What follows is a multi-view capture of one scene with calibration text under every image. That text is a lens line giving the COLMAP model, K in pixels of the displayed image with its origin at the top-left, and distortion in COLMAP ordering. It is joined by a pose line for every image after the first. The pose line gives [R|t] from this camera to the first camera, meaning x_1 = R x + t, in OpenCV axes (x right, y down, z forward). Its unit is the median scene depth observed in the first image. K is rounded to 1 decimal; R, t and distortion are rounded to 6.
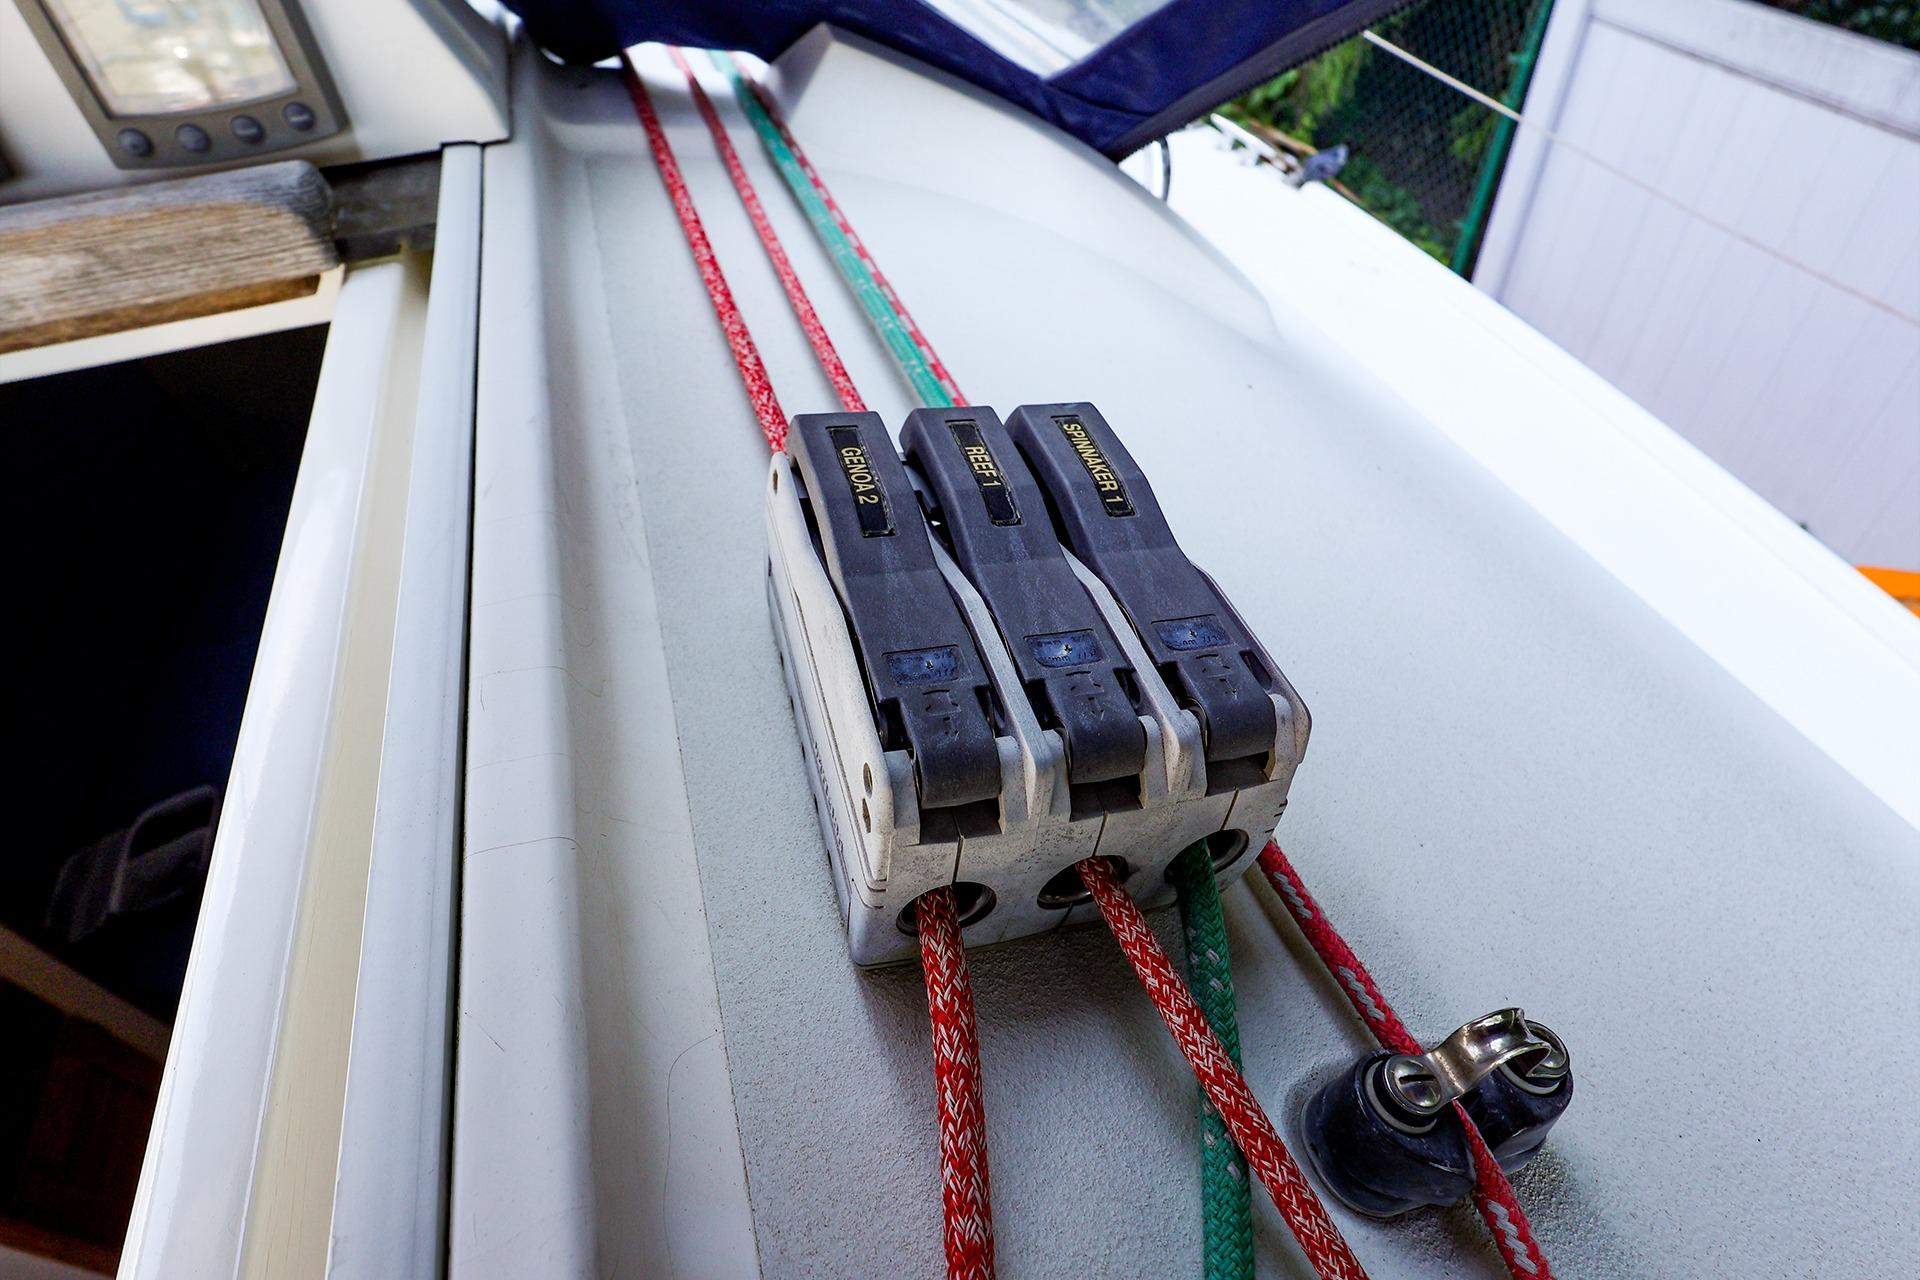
lens RADIAL K [[1005.0, 0, 967.1], [0, 1005.0, 639.8], [0, 0, 1]] dist [0.006863, -0.000346]
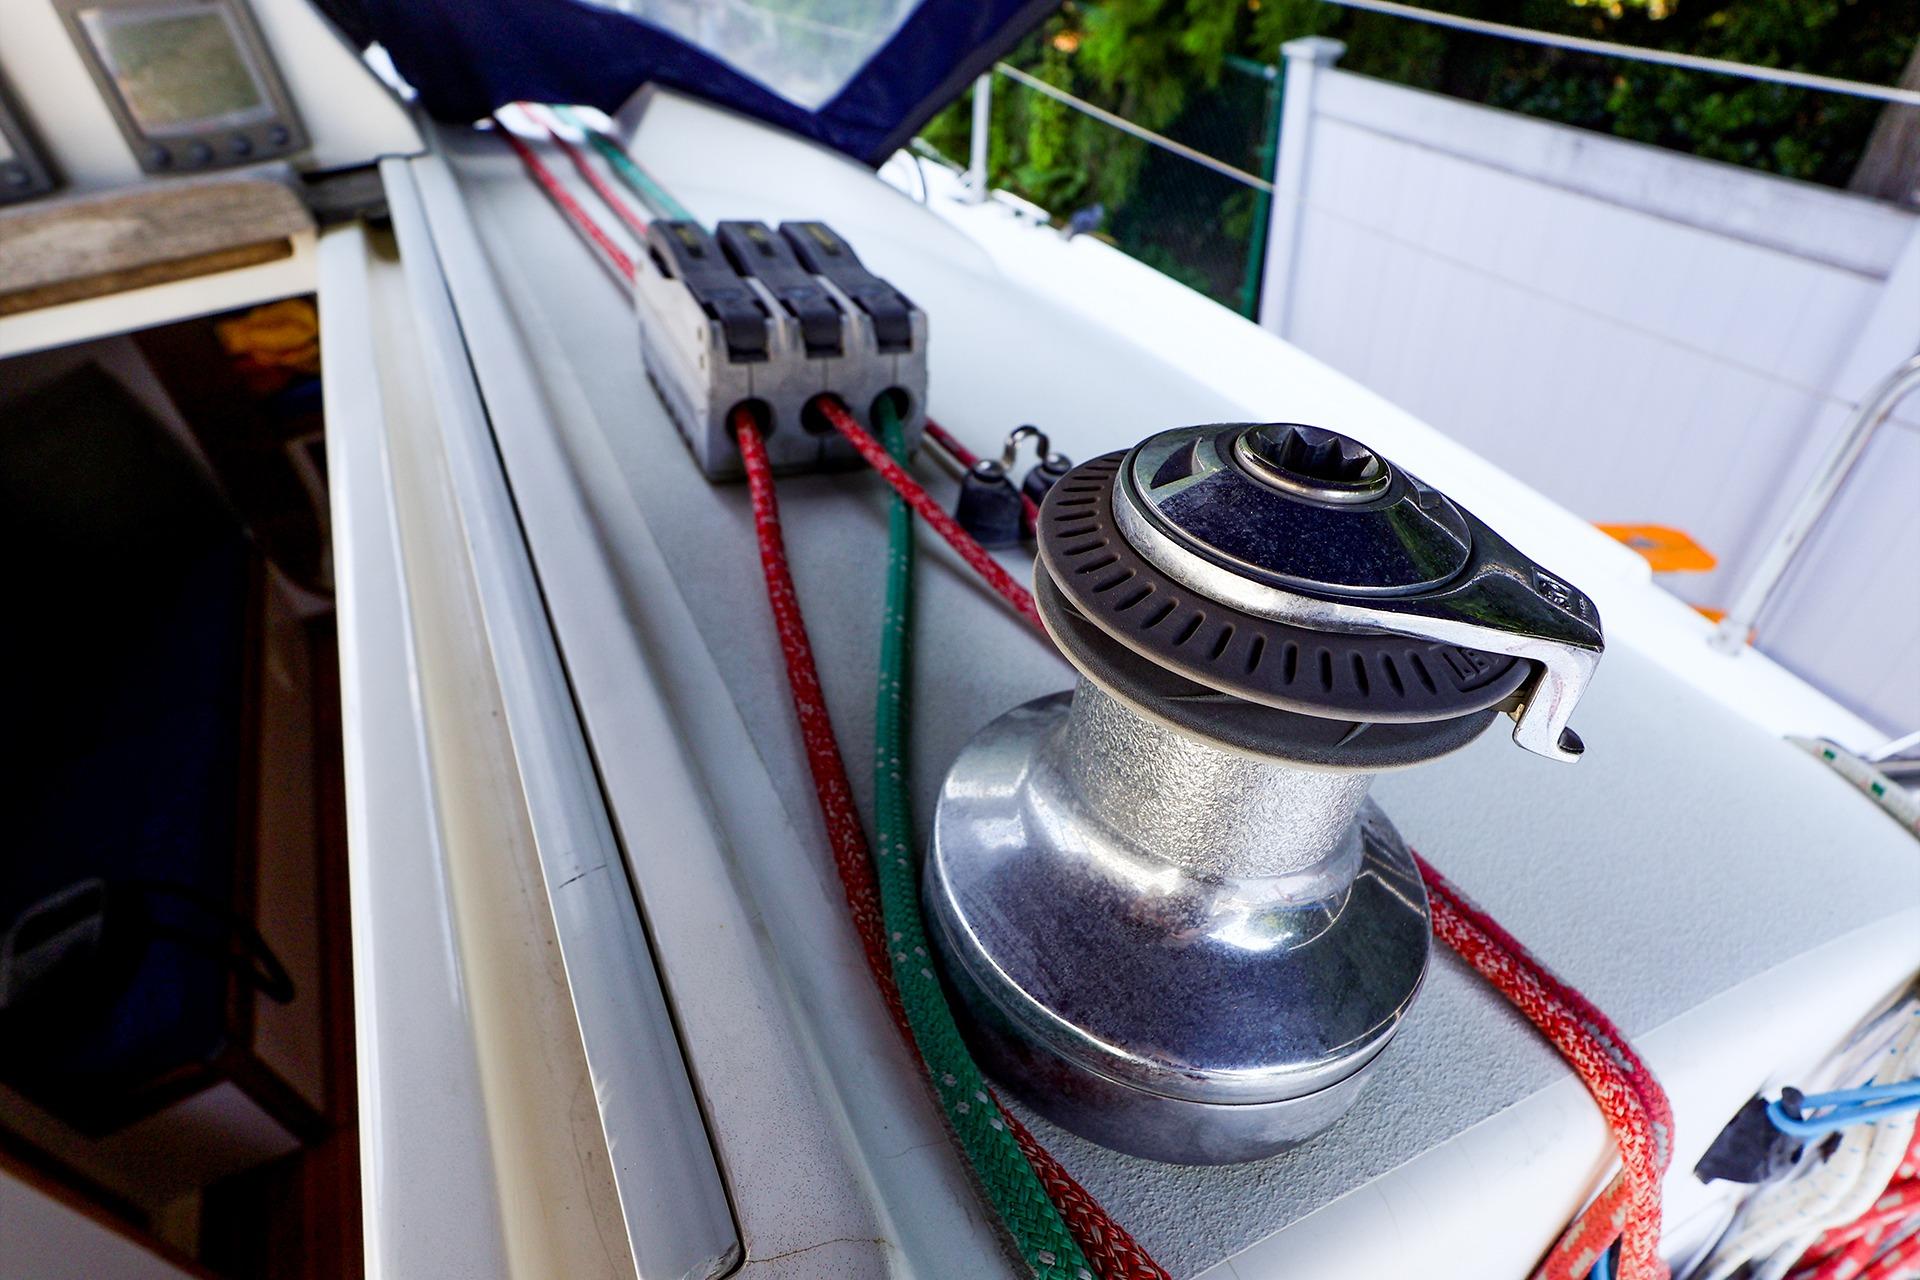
lens RADIAL K [[991.9, 0, 955.5], [0, 991.9, 631.7], [0, 0, 1]] dist [0.000666, 0.000685]
pose [[0.987864, -0.106347, 0.113204, 0.049986], [0.117209, 0.988644, -0.094052, 0.407134], [-0.101916, 0.106179, 0.989110, -0.398699]]
